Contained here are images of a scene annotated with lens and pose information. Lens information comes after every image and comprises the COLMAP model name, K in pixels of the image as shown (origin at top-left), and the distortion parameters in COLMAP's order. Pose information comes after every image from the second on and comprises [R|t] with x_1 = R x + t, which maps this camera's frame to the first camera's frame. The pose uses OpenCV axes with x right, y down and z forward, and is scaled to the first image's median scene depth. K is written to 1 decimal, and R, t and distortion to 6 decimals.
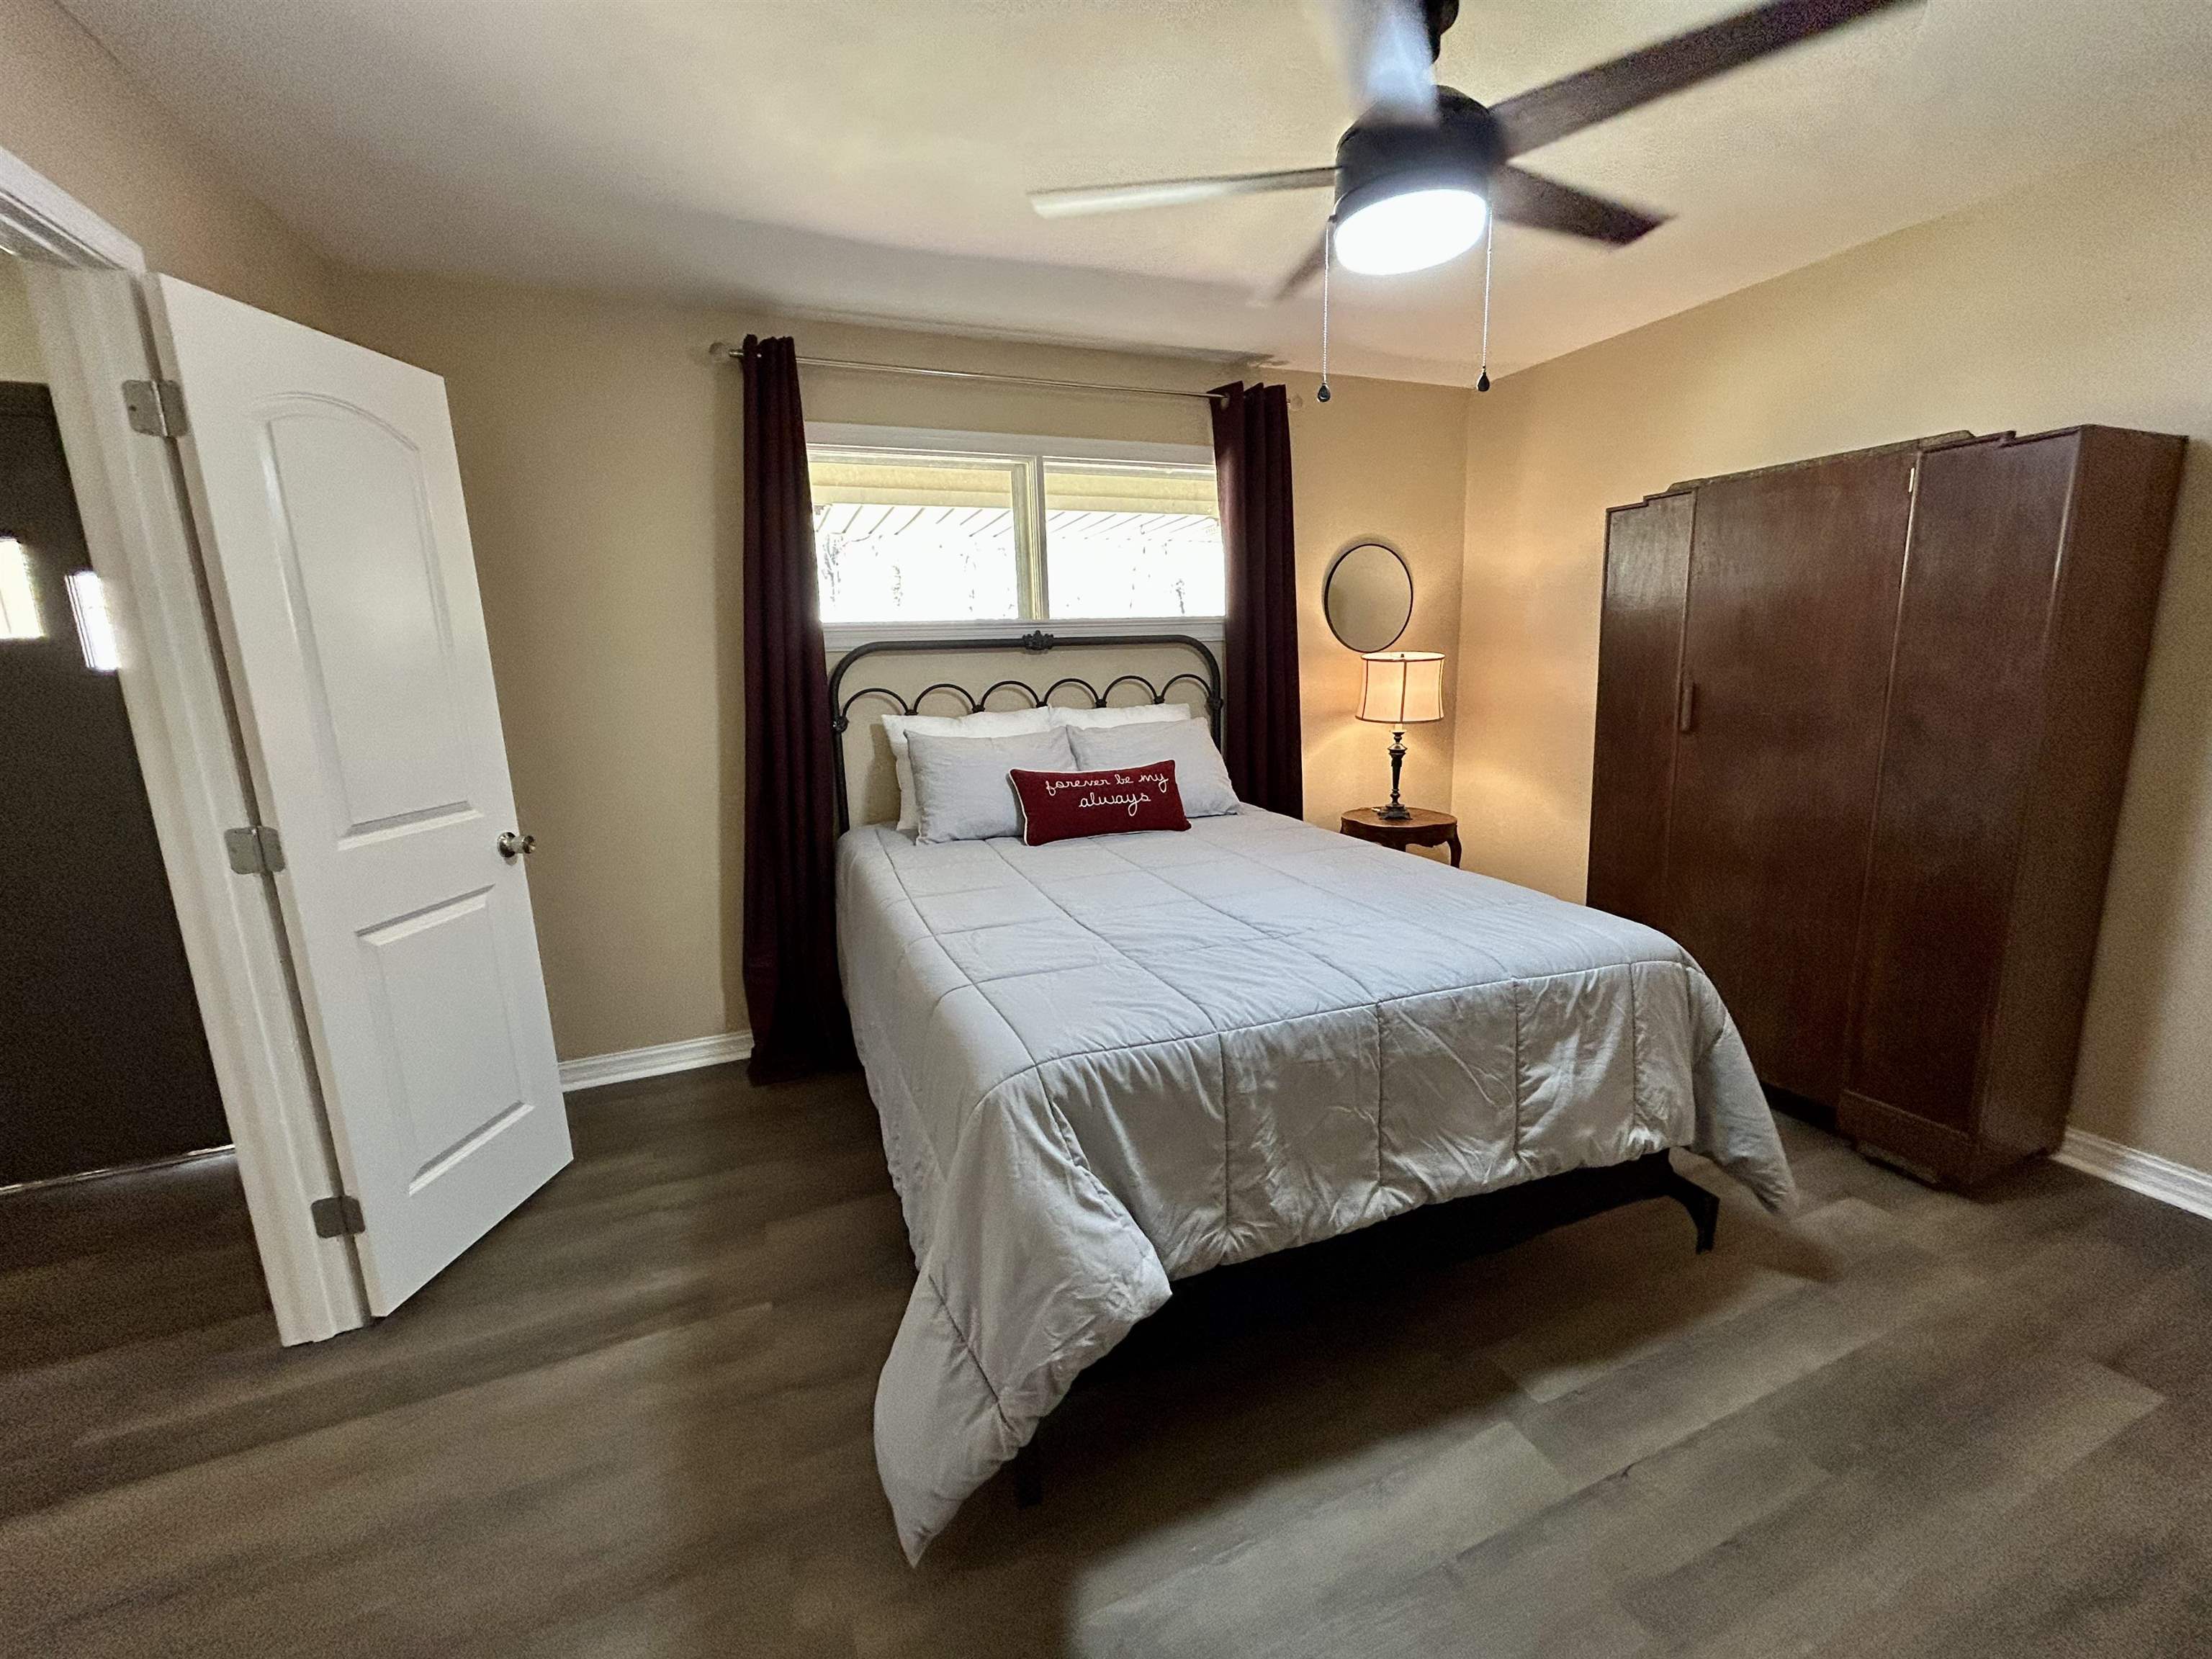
lens RADIAL K [[890.8, 0, 1111.6], [0, 890.8, 825.9], [0, 0, 1]] dist [0.002171, -0.000297]
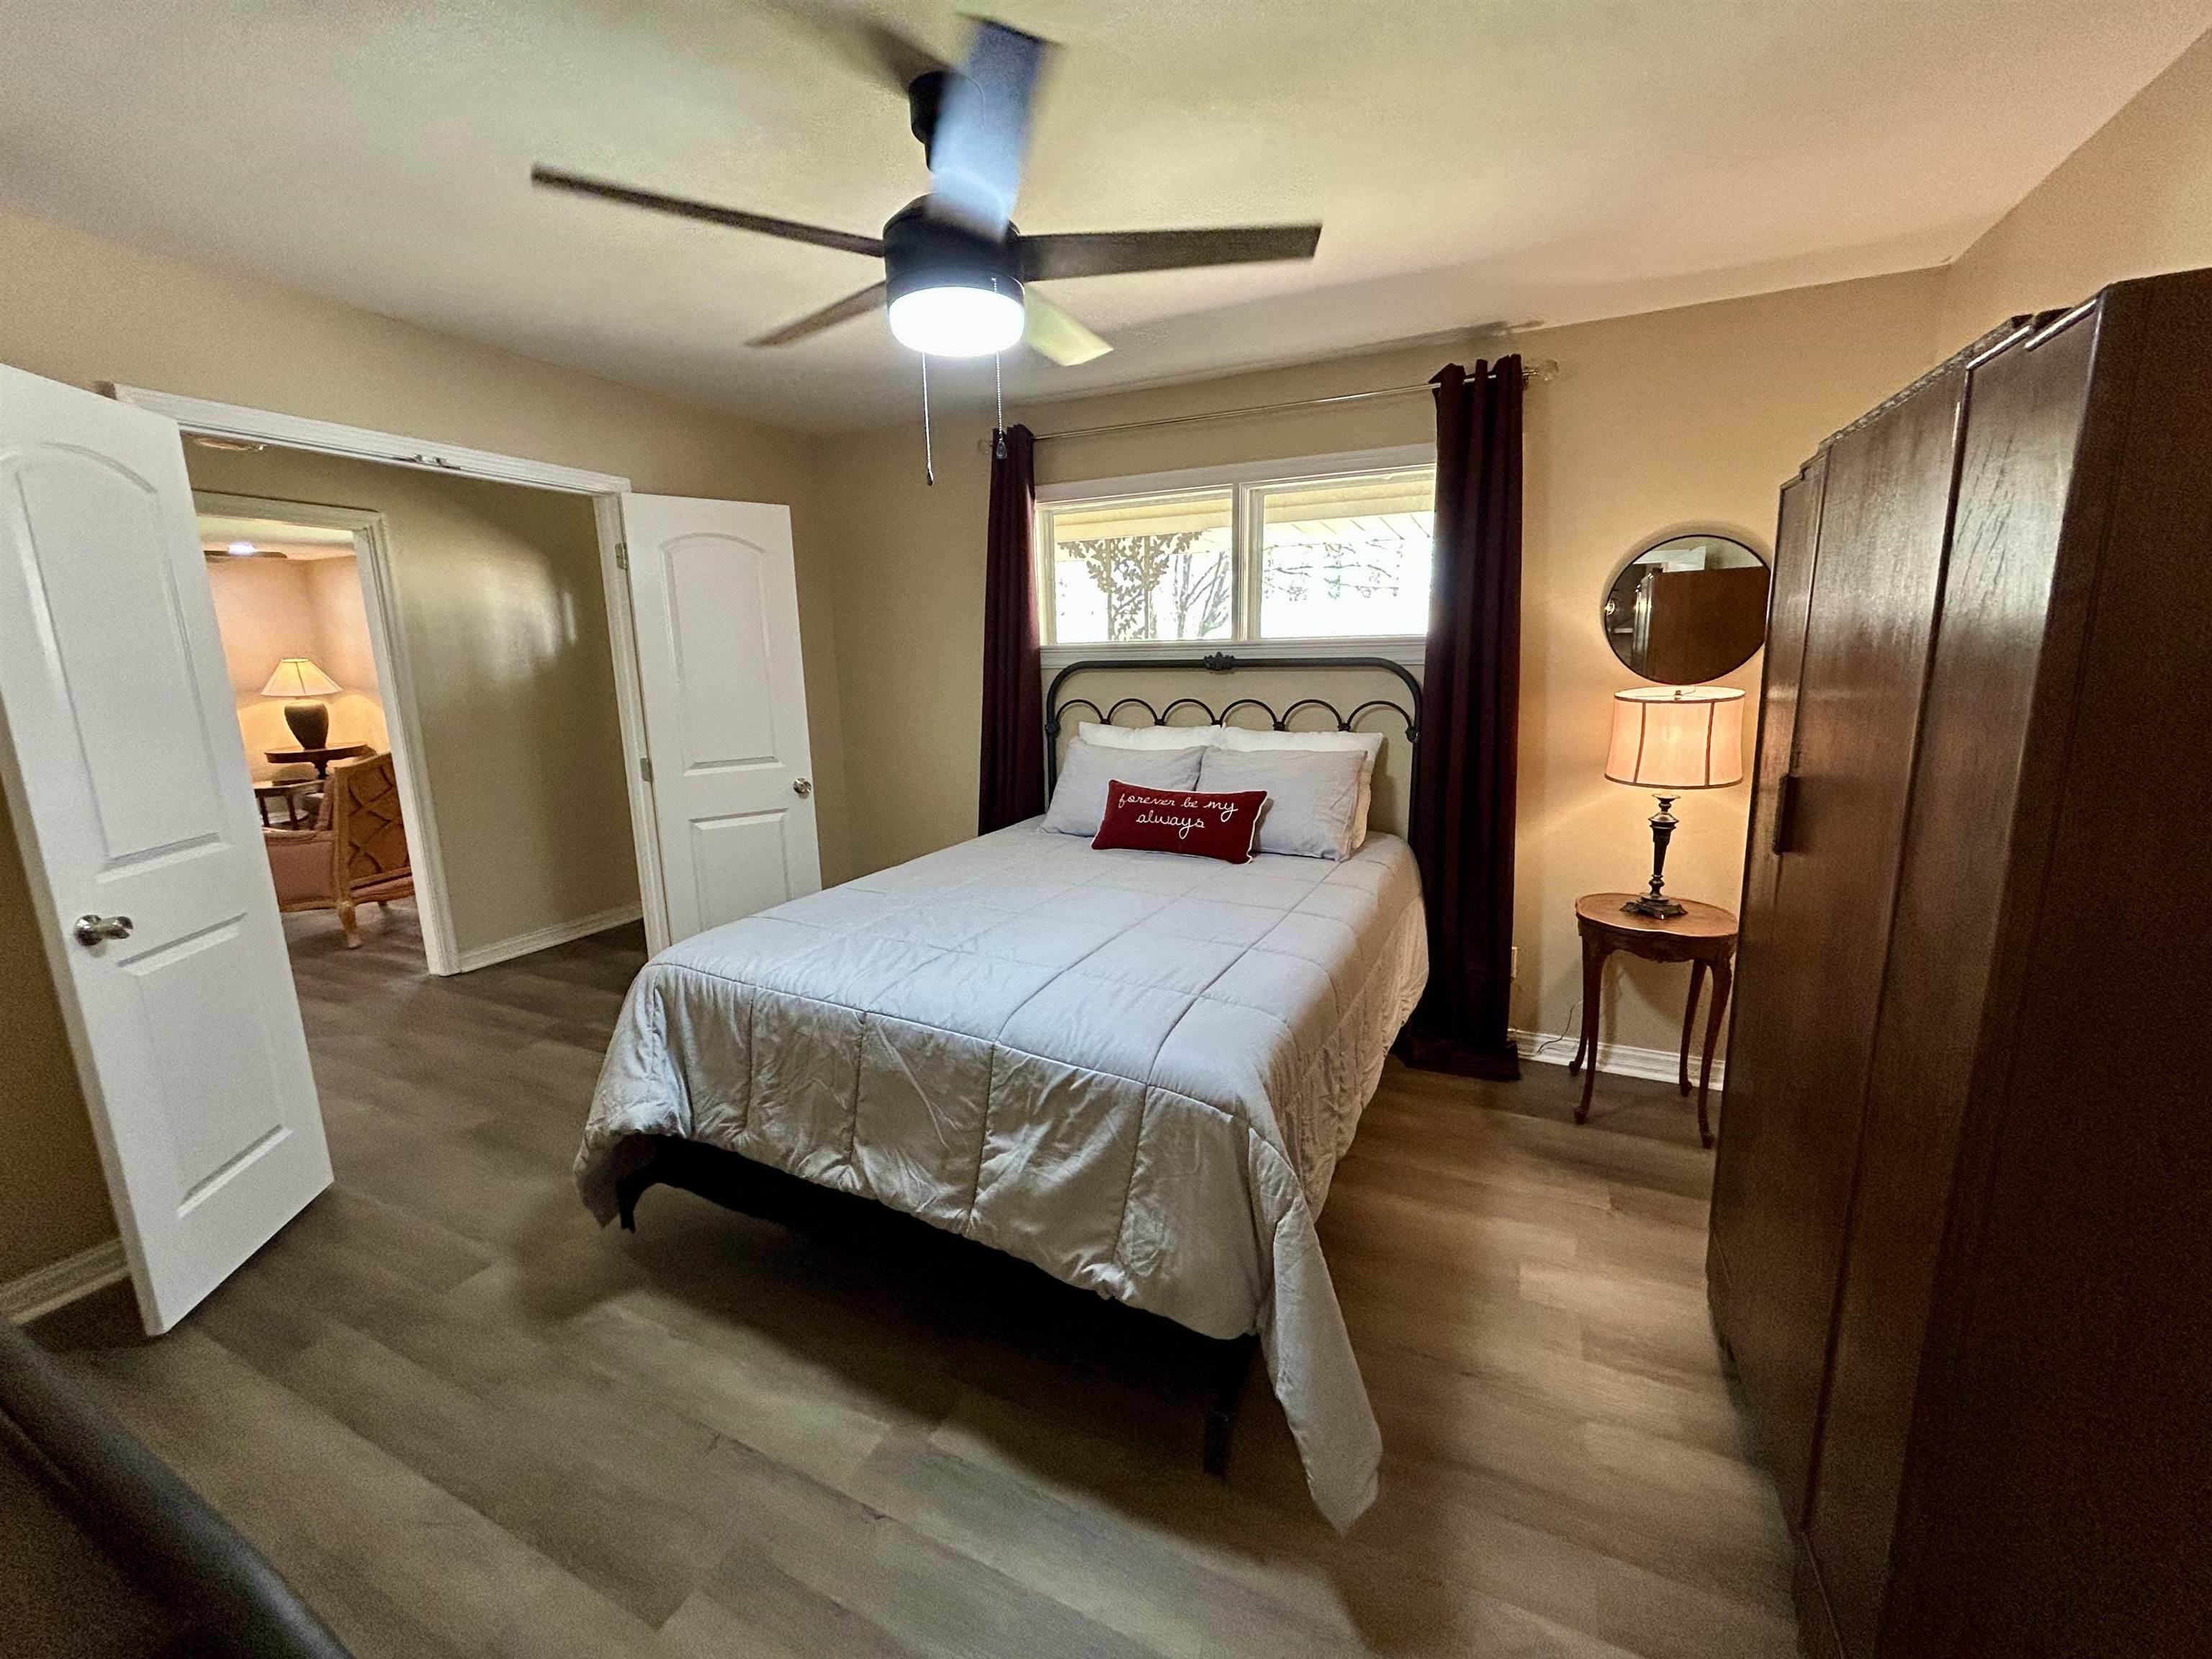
lens RADIAL K [[891.5, 0, 1106.0], [0, 891.5, 829.5], [0, 0, 1]] dist [-0.007036, 0.000588]
pose [[0.667248, 0.163058, -0.726769, 0.896937], [-0.147558, 0.985342, 0.085598, -0.122334], [0.730074, 0.050125, 0.681528, 0.294734]]
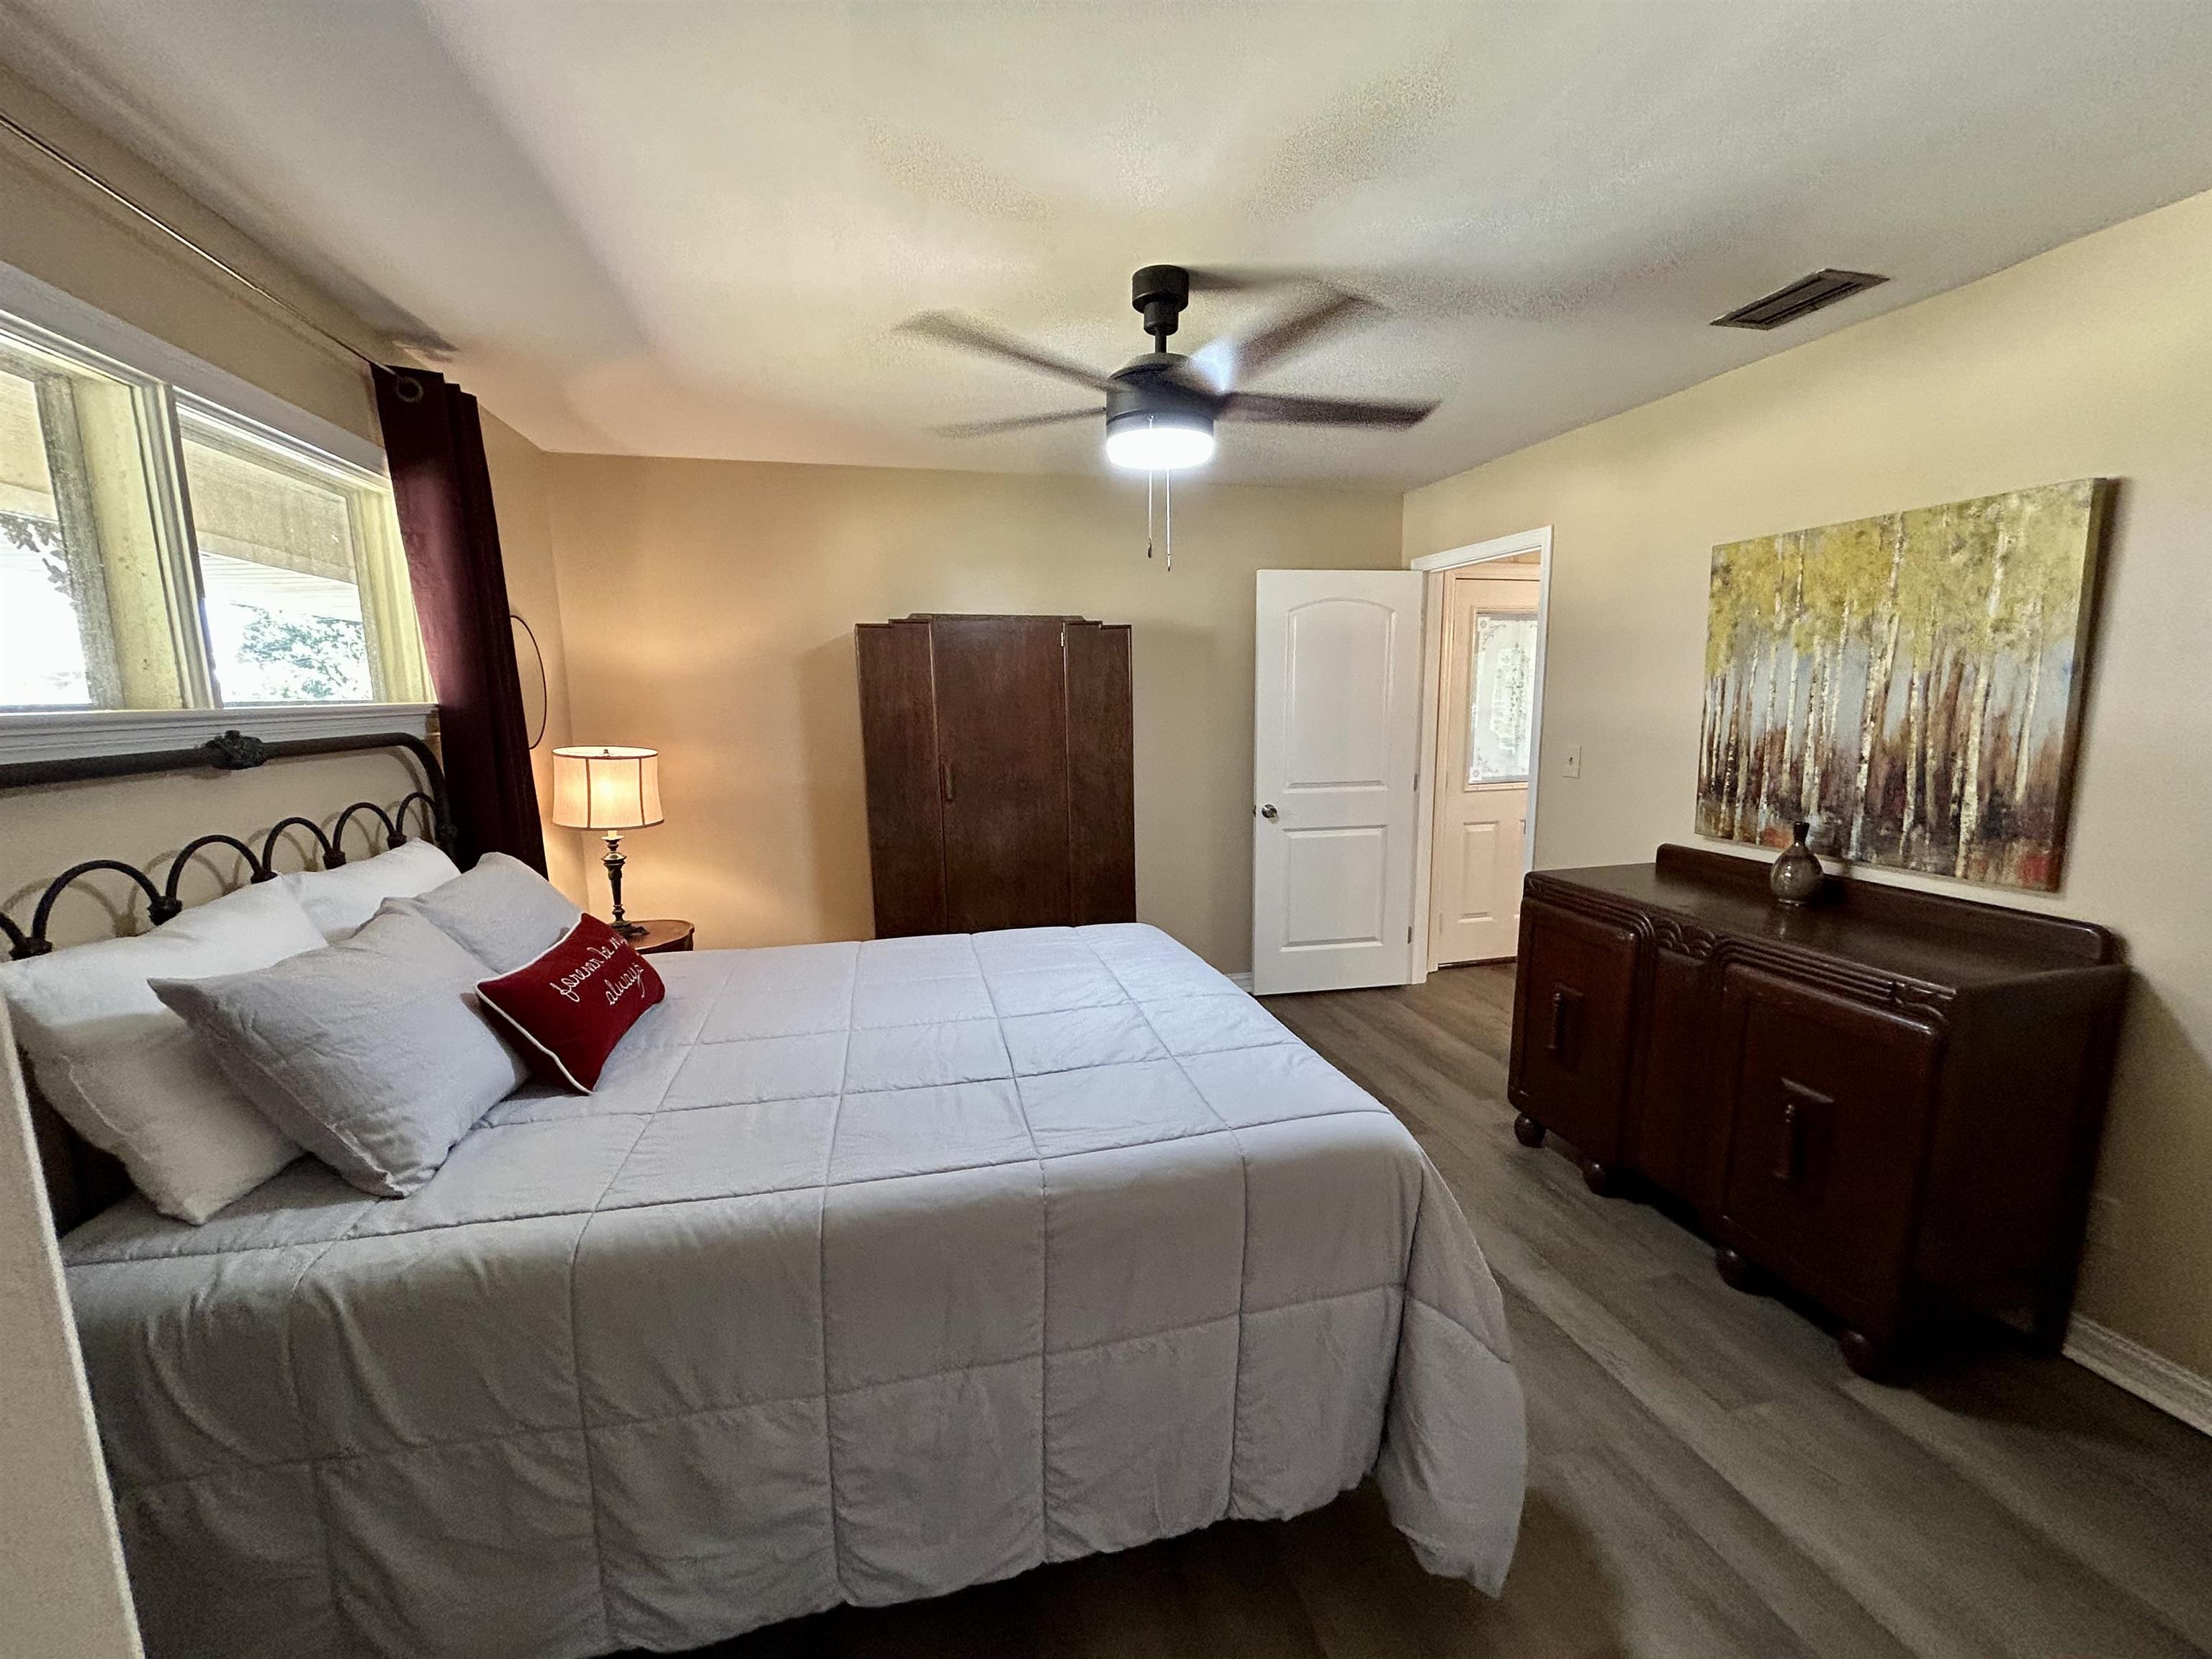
lens RADIAL K [[891.5, 0, 1106.0], [0, 891.5, 829.5], [0, 0, 1]] dist [-0.007036, 0.000588]
pose [[0.145662, -0.123646, 0.981578, -0.731163], [0.200376, 0.975284, 0.093118, -0.162753], [-0.968830, 0.183121, 0.166837, 0.652348]]
